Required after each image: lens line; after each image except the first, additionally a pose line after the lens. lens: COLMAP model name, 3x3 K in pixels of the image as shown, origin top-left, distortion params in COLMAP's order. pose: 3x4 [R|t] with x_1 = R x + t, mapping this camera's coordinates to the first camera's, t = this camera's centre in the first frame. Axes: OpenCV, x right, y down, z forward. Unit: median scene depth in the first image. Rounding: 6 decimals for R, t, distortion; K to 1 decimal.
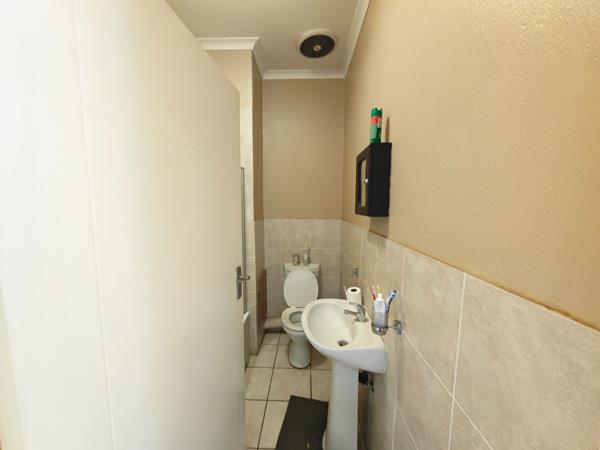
lens RADIAL K [[222.3, 0, 300.4], [0, 222.3, 226.1], [0, 0, 1]] dist [-0.006196, 0.000122]
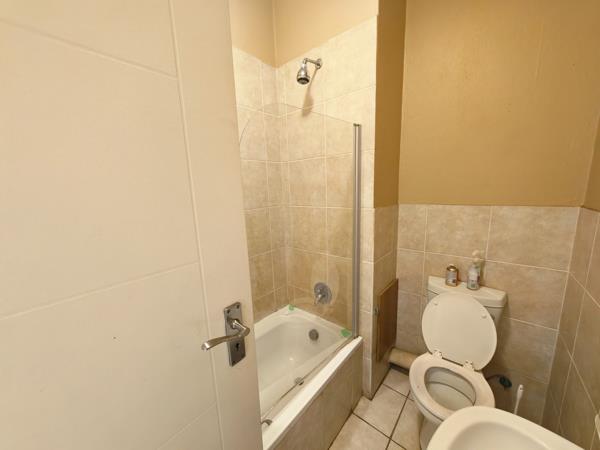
lens RADIAL K [[222.3, 0, 298.6], [0, 222.3, 226.3], [0, 0, 1]] dist [-0.006196, 0.000122]
pose [[0.774998, 0.072174, -0.627829, 0.024592], [-0.026843, 0.996320, 0.081401, -0.013831], [0.631394, -0.046233, 0.774083, 0.303519]]
